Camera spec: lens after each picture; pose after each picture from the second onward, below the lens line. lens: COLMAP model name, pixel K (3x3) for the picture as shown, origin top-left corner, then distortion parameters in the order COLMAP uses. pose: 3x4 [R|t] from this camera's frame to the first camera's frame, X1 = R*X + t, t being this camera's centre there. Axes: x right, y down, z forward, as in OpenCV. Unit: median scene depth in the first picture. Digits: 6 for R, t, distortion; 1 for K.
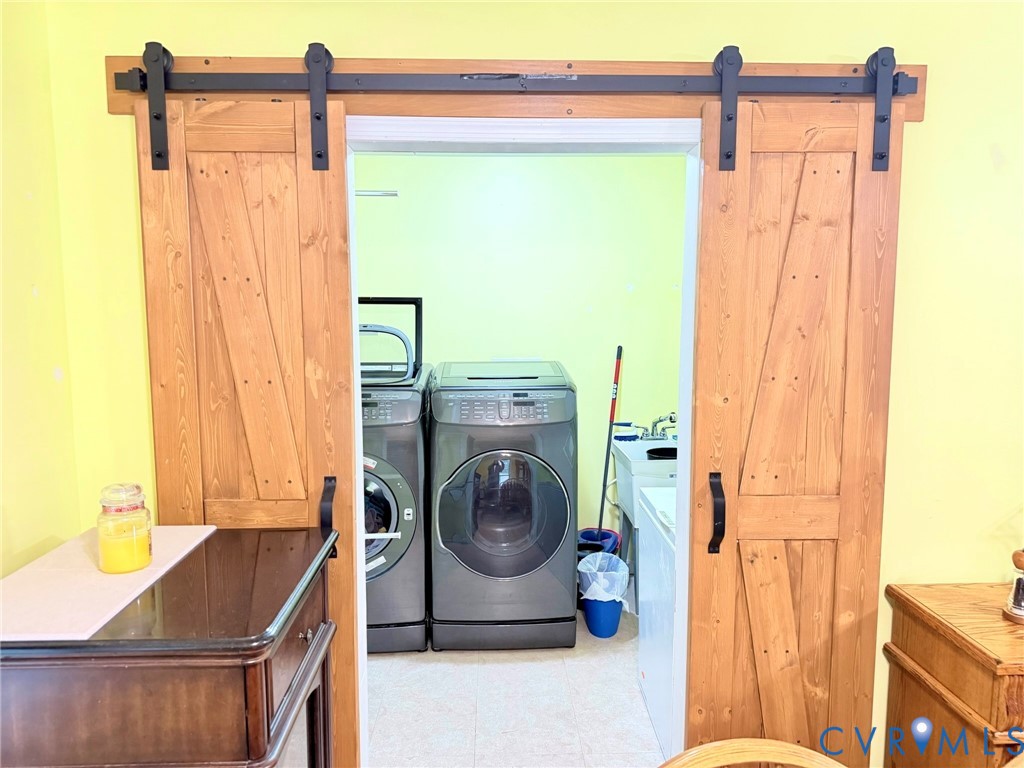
lens RADIAL K [[722.4, 0, 512.0], [0, 722.4, 382.2], [0, 0, 1]] dist [0.006749, 0.000514]
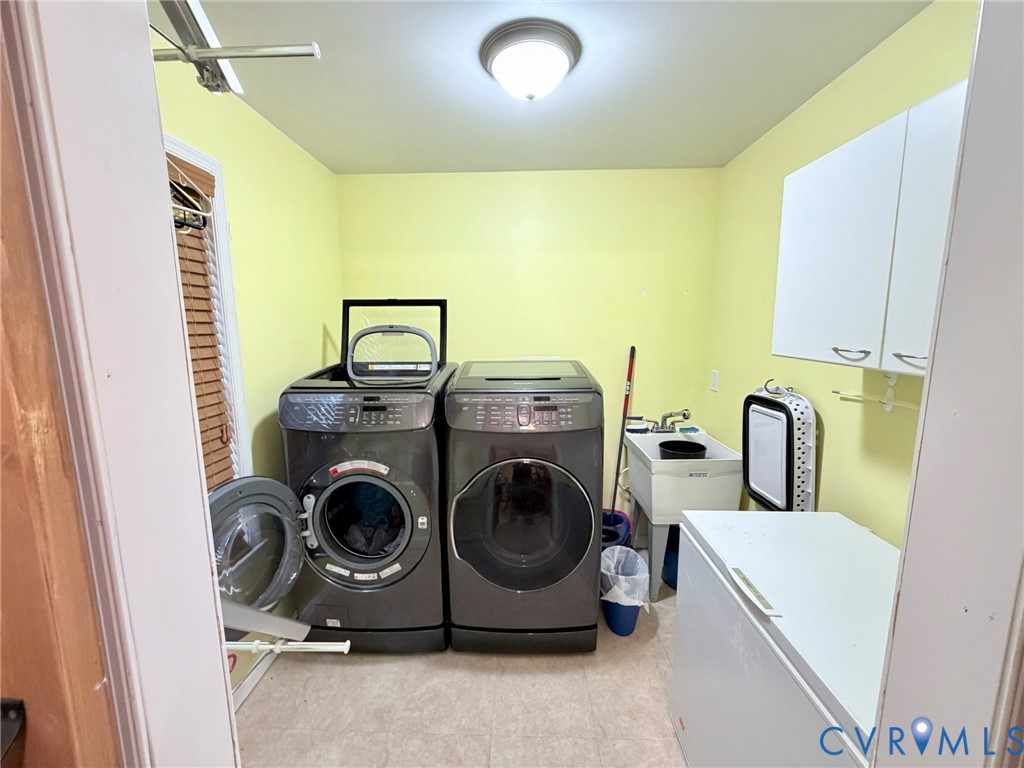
lens RADIAL K [[409.5, 0, 510.7], [0, 409.5, 384.6], [0, 0, 1]] dist [-0.015016, -0.000055]
pose [[0.998254, 0.004359, -0.058905, 0.002565], [-0.002310, 0.999391, 0.034810, -0.016266], [0.059021, -0.034613, 0.997656, 0.446267]]
